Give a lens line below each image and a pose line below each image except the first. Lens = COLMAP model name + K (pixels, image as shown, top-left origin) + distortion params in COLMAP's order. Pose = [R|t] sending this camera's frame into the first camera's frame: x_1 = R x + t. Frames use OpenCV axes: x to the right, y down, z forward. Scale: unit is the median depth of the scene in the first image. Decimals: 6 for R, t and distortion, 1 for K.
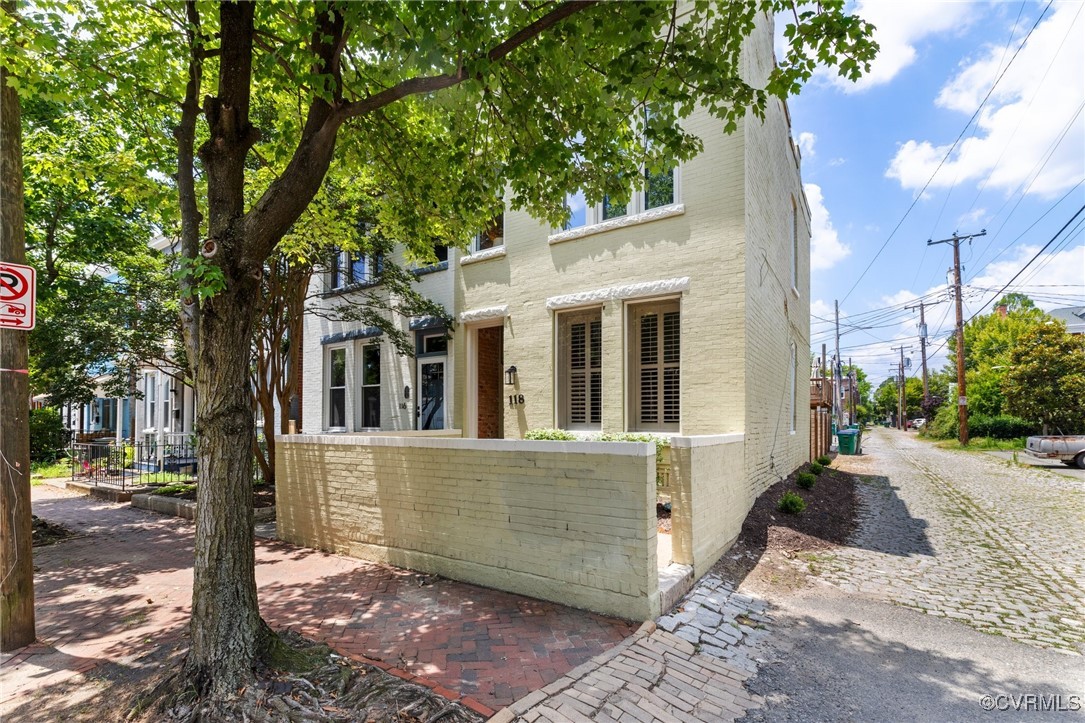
lens RADIAL K [[487.6, 0, 538.1], [0, 487.6, 412.8], [0, 0, 1]] dist [-0.000706, -0.000451]
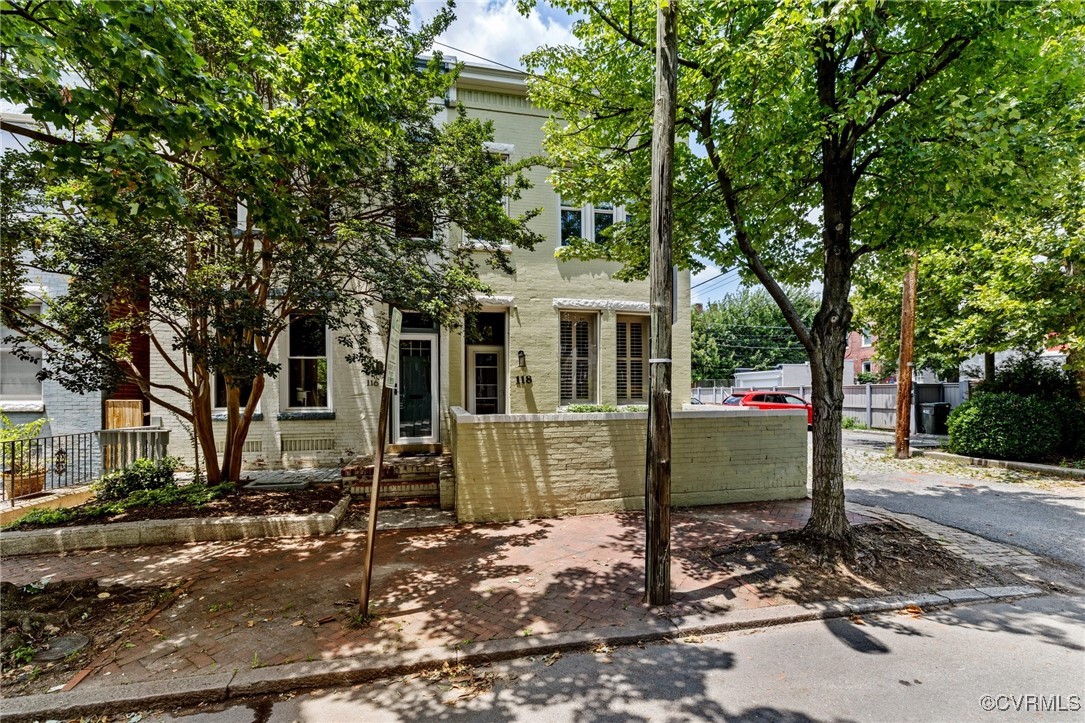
lens RADIAL K [[487.6, 0, 525.6], [0, 487.6, 390.9], [0, 0, 1]] dist [-0.000706, -0.000451]
pose [[0.703996, -0.002445, 0.710200, -0.999320], [-0.004602, 0.999957, 0.008005, -0.011455], [-0.710189, -0.008904, 0.703955, 0.198616]]
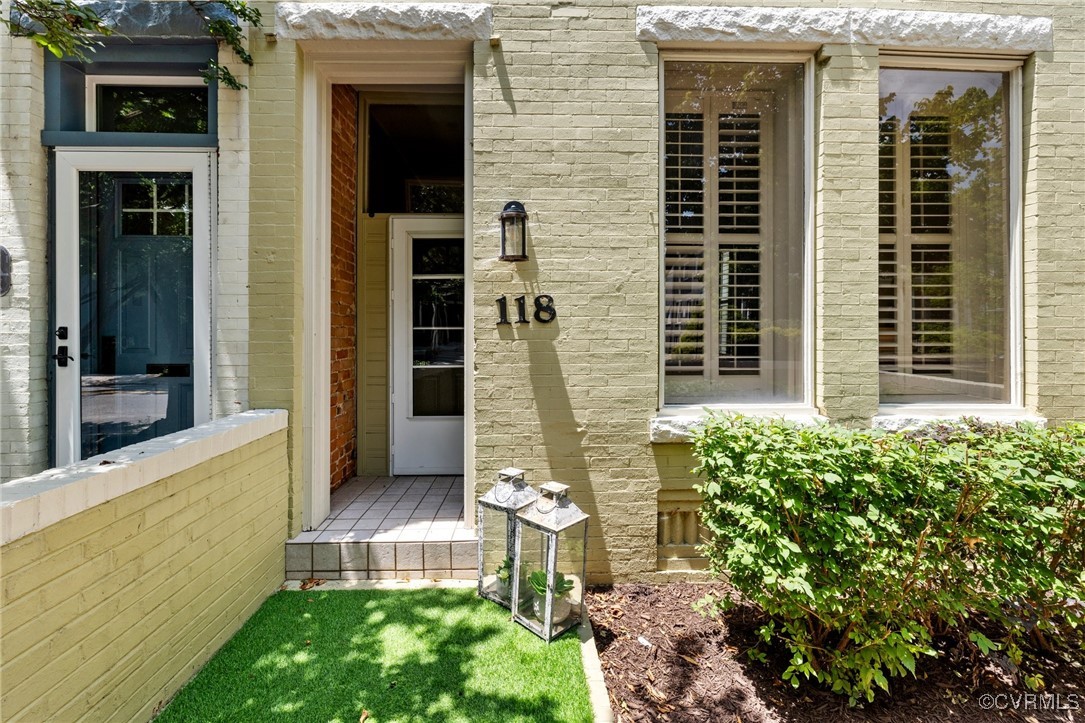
lens RADIAL K [[487.6, 0, 545.8], [0, 487.6, 328.0], [0, 0, 1]] dist [-0.000706, -0.000451]
pose [[0.812269, -0.003081, 0.583276, -0.249661], [-0.004458, 0.999924, 0.011490, -0.022444], [-0.583267, -0.011933, 0.812193, 0.843551]]
